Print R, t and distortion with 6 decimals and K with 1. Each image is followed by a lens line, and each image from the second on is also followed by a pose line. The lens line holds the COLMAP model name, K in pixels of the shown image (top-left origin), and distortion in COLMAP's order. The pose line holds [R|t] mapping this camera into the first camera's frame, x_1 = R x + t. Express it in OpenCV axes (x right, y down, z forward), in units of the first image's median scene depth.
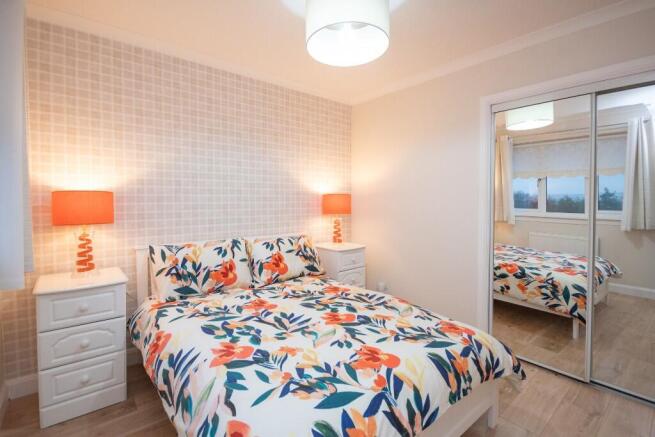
lens RADIAL K [[294.4, 0, 339.9], [0, 294.4, 203.5], [0, 0, 1]] dist [-0.003468, 0.000073]
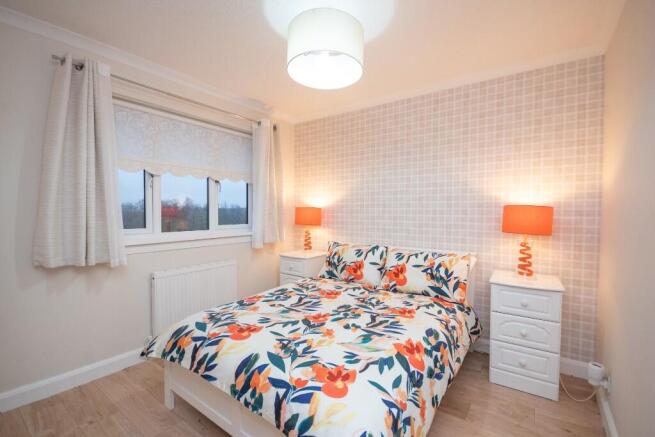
lens RADIAL K [[290.5, 0, 328.6], [0, 290.5, 217.6], [0, 0, 1]] dist [0.003721, 0.000816]
pose [[0.251613, 0.027150, -0.967447, 0.862242], [-0.015916, 0.999587, 0.023912, -0.020249], [0.967697, 0.009381, 0.251941, 0.596401]]
